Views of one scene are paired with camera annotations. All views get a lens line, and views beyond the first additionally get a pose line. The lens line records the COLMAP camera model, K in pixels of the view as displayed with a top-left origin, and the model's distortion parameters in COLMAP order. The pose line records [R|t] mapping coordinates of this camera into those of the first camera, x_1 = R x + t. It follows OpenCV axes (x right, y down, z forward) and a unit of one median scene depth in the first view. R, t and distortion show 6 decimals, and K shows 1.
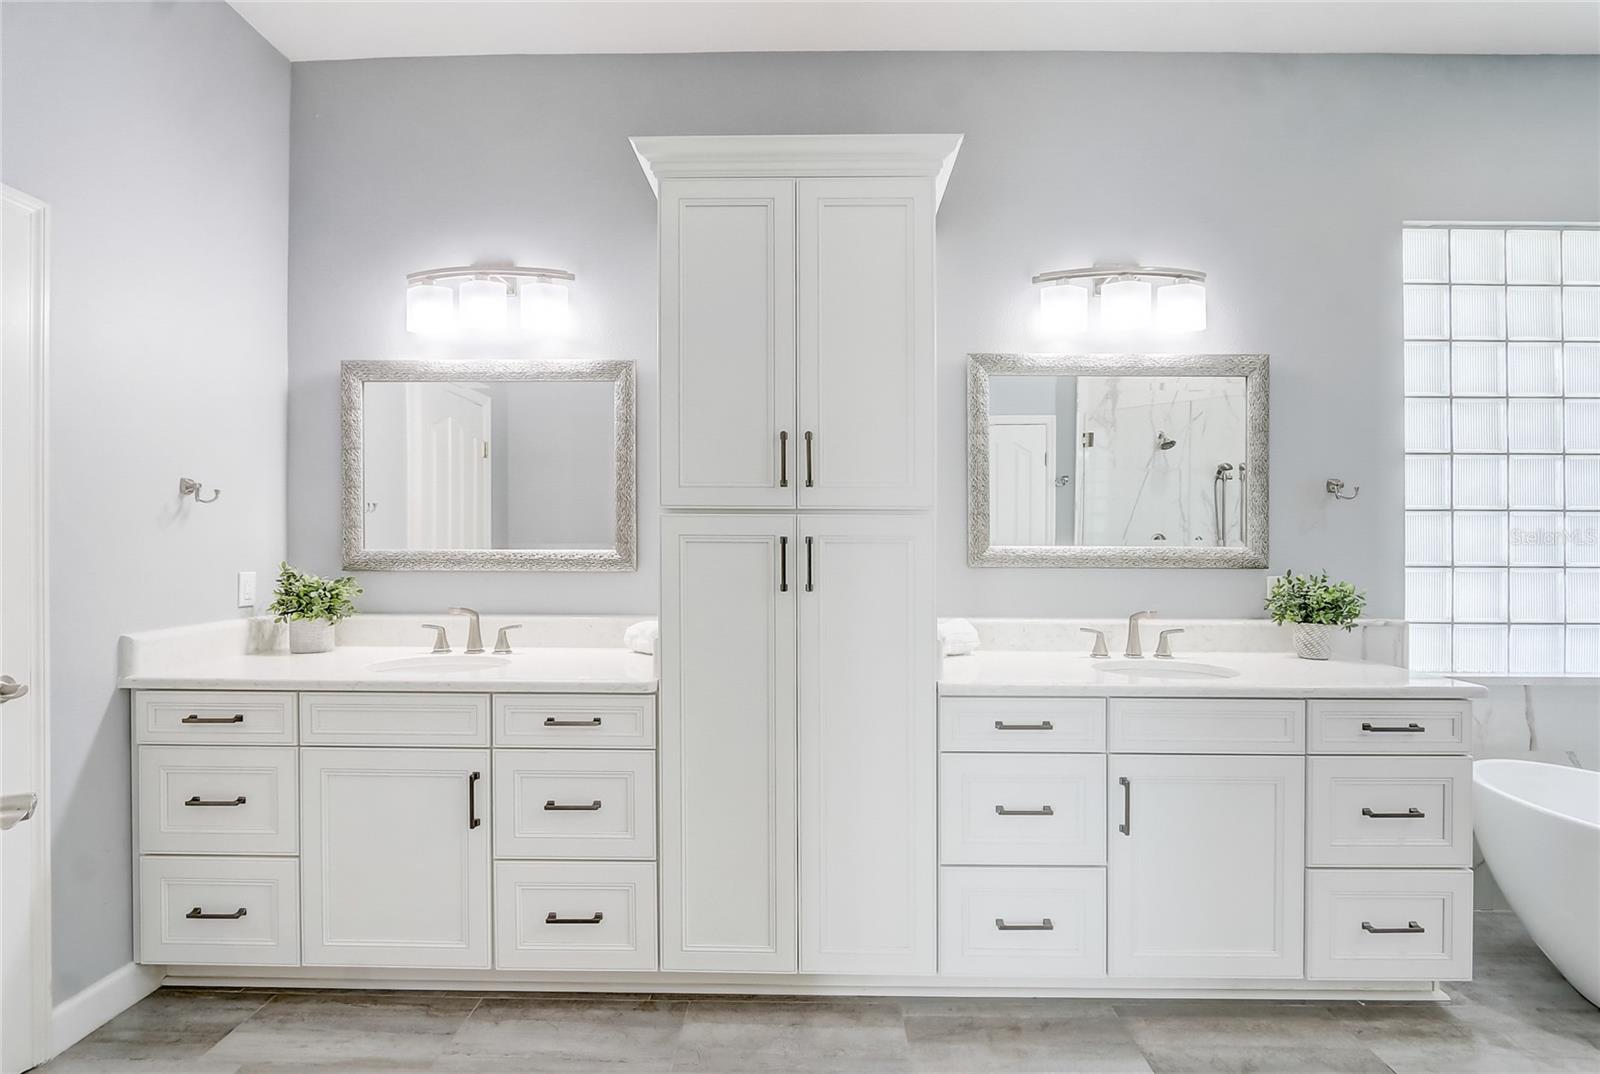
lens RADIAL K [[756.7, 0, 800.0], [0, 756.7, 537.0], [0, 0, 1]] dist [-0.015739, 0.001637]
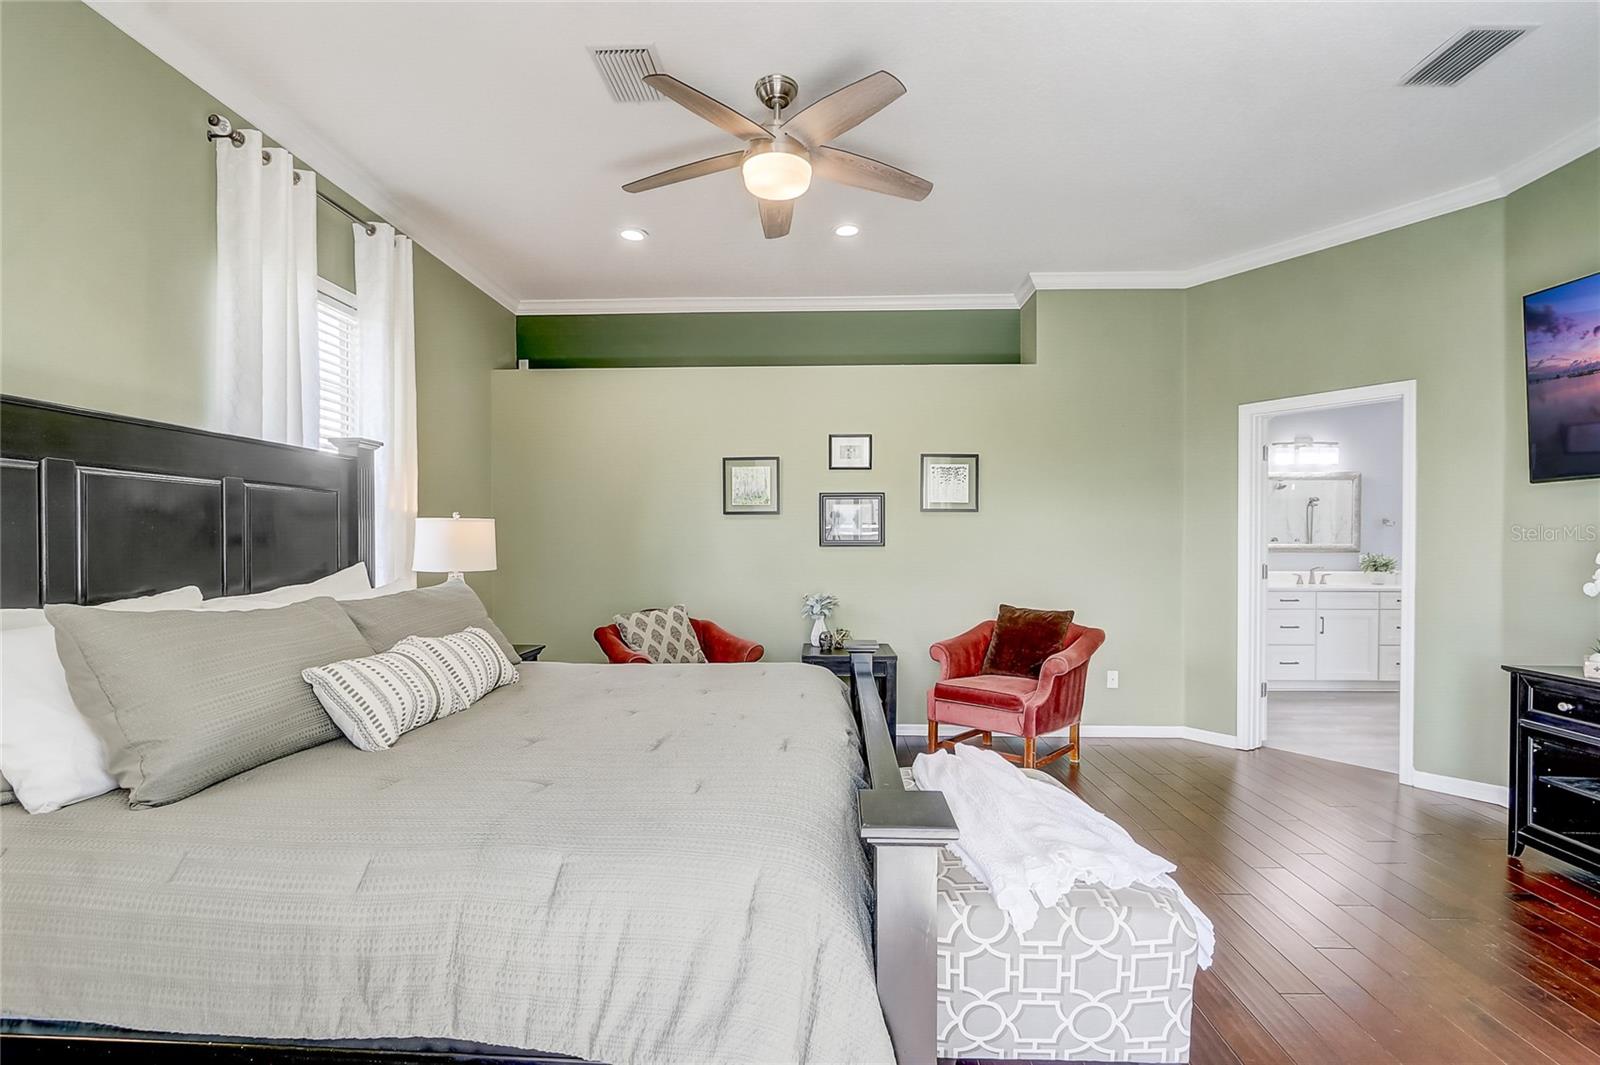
lens RADIAL K [[753.9, 0, 807.2], [0, 753.9, 563.7], [0, 0, 1]] dist [-0.012601, 0.001007]
pose [[0.999827, -0.007670, -0.016974, -1.375779], [0.008192, 0.999490, 0.030873, -0.016685], [0.016729, -0.031007, 0.999379, -1.795788]]
